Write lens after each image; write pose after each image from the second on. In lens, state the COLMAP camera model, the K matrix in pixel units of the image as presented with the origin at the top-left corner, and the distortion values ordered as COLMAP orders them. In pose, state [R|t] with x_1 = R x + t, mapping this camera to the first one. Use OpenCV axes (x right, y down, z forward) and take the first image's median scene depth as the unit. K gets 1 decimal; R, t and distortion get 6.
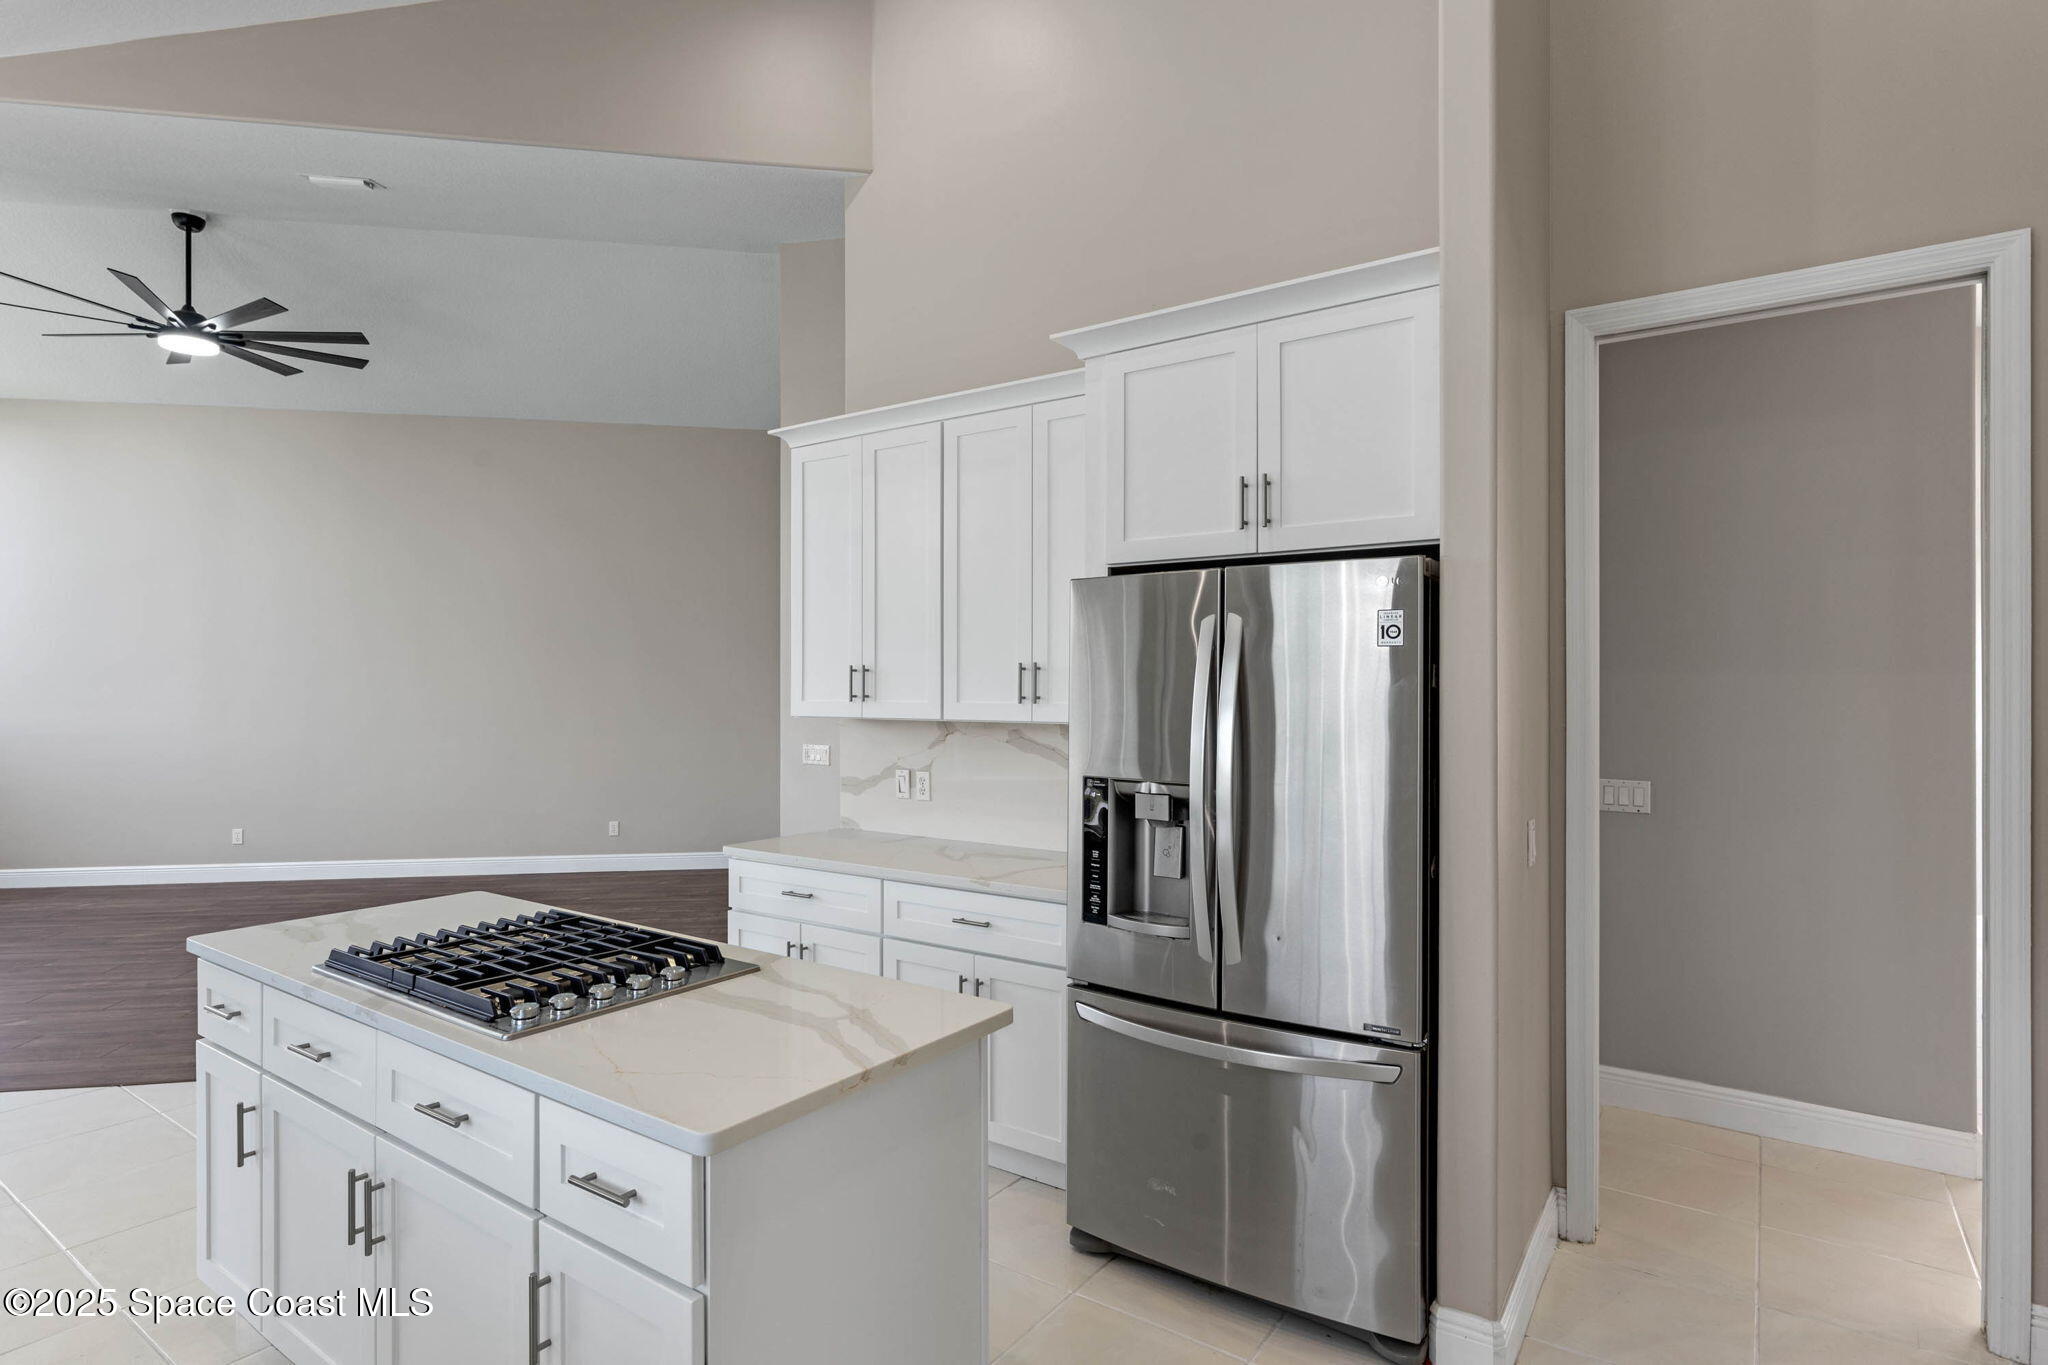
lens RADIAL K [[1068.0, 0, 1026.4], [0, 1068.0, 682.5], [0, 0, 1]] dist [-0.001322, 0.000327]
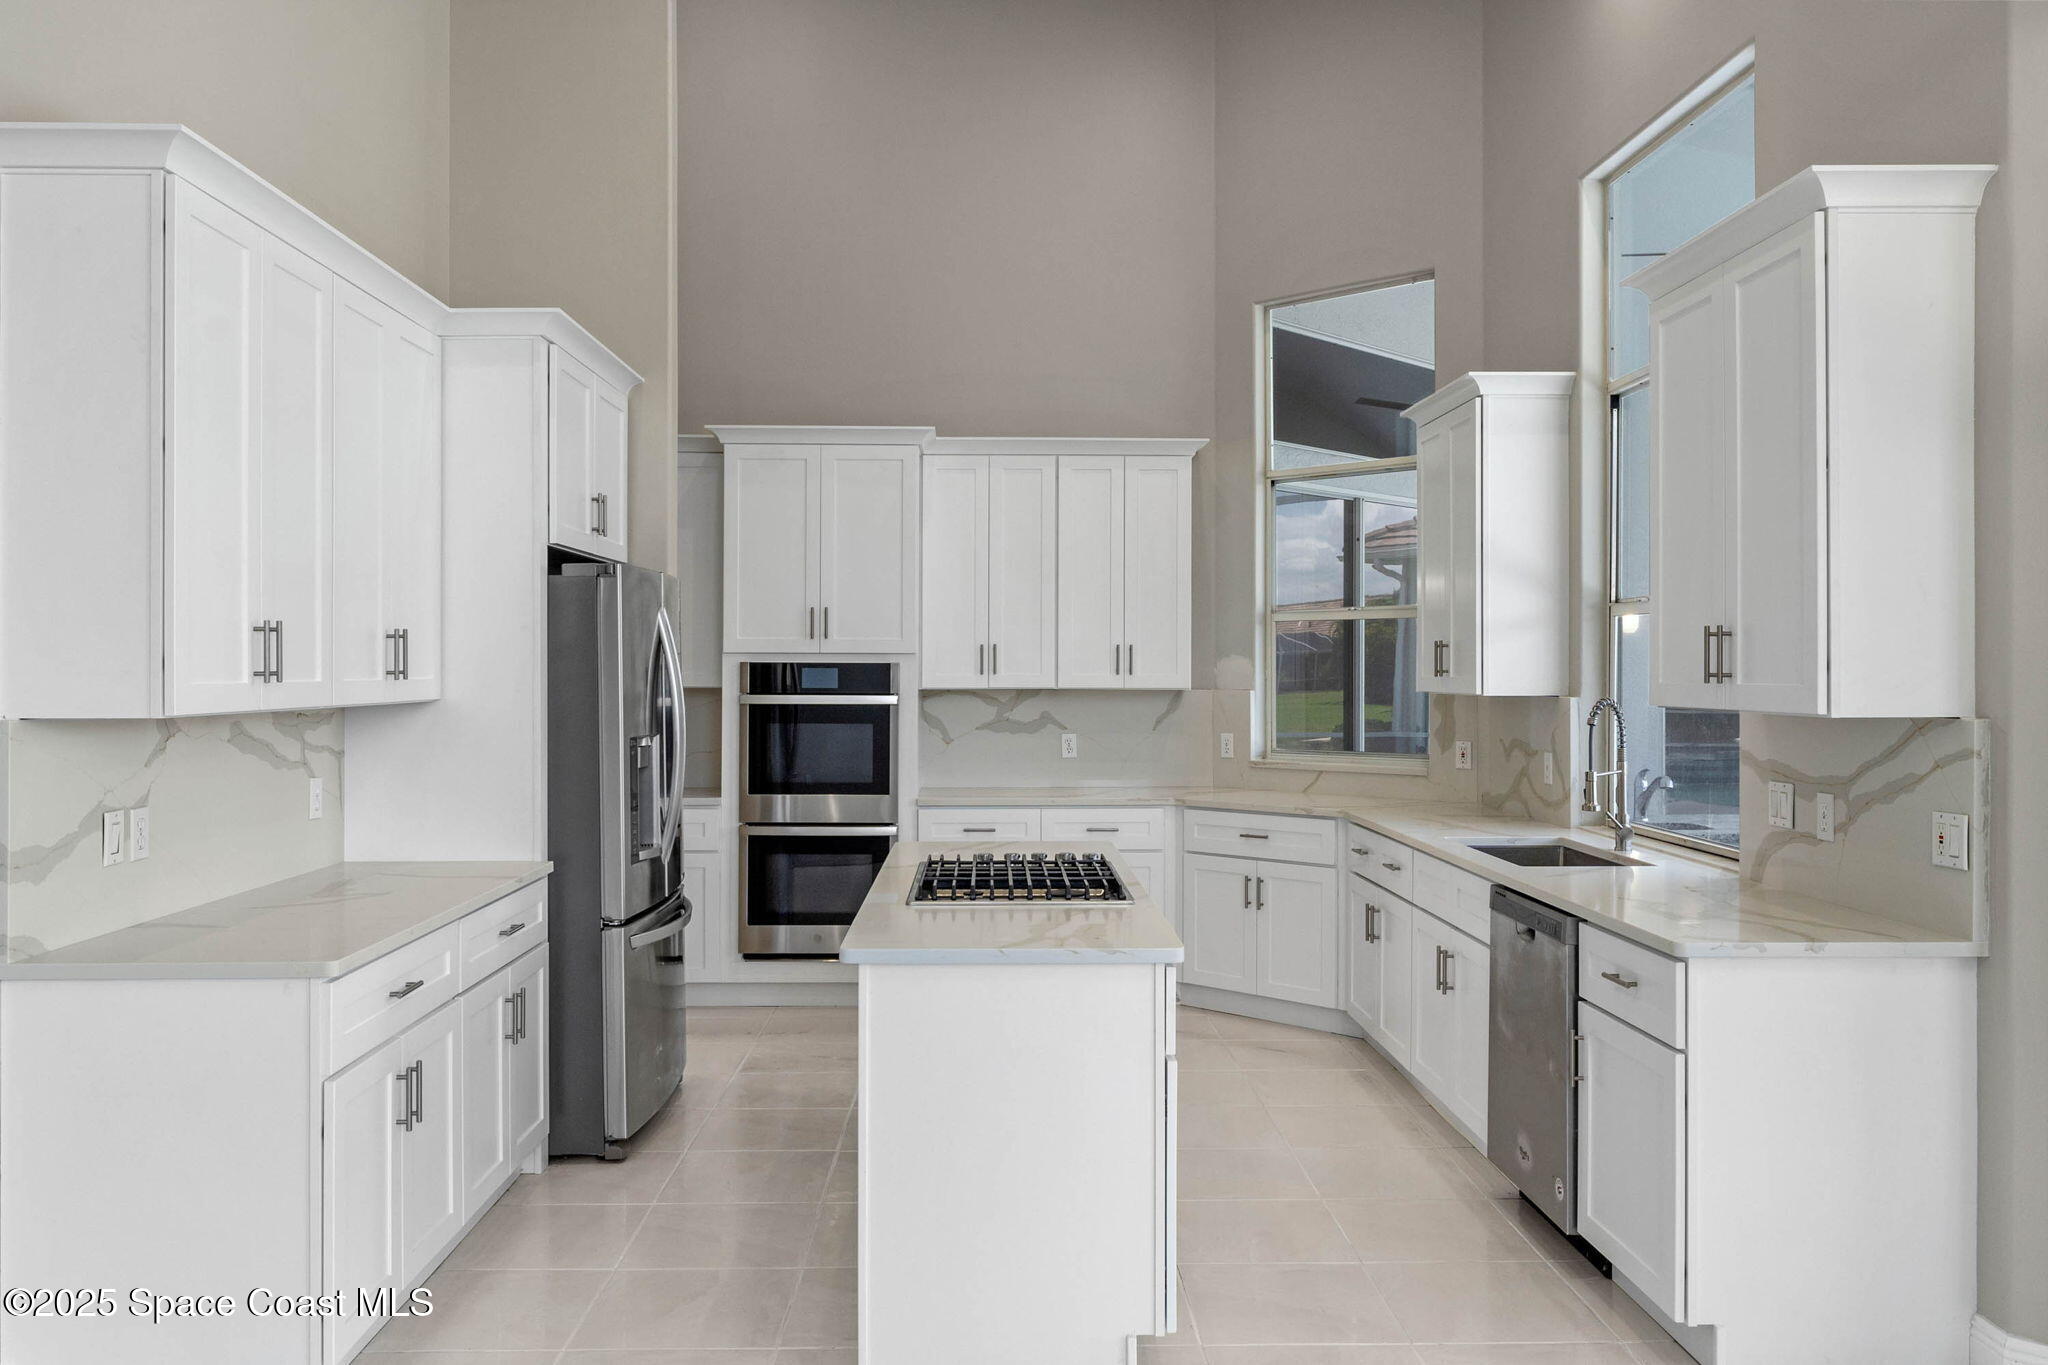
lens RADIAL K [[1634.1, 0, 1036.5], [0, 1634.1, 668.8], [0, 0, 1]] dist [0.045030, -0.002683]
pose [[-0.607867, -0.005207, 0.794022, -1.103541], [-0.006612, 0.999977, 0.001495, 0.005315], [-0.794012, -0.004342, -0.607887, 1.182967]]
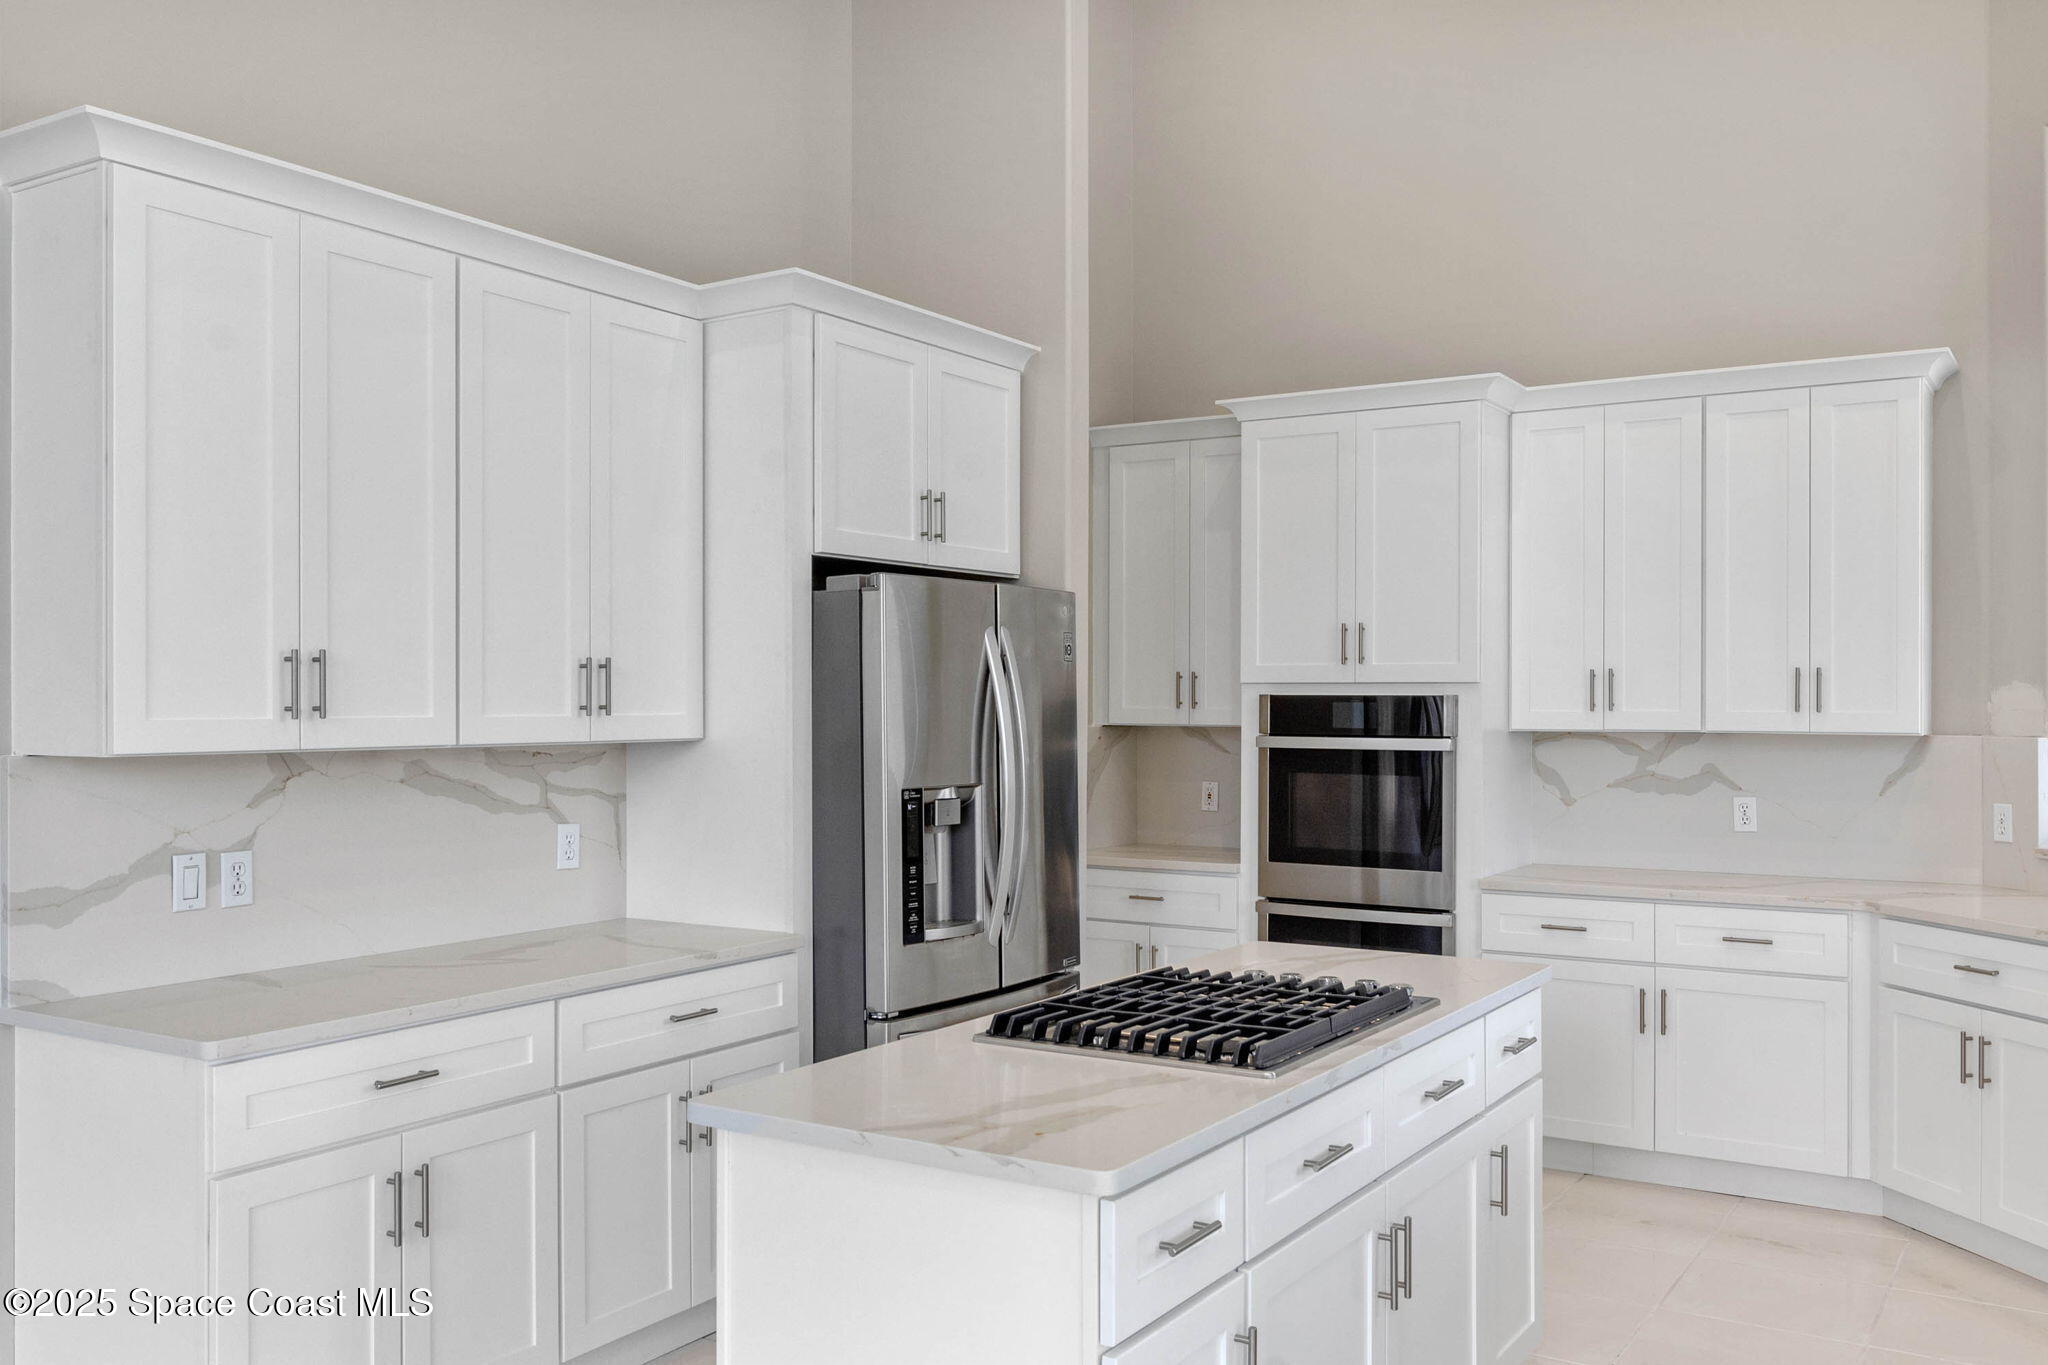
lens RADIAL K [[1781.6, 0, 1010.8], [0, 1781.6, 698.7], [0, 0, 1]] dist [0.030972, -0.023415]
pose [[-0.053469, -0.001922, 0.998568, -1.027839], [-0.004311, 0.999989, 0.001694, 0.004466], [-0.998560, -0.004214, -0.053476, 0.679995]]
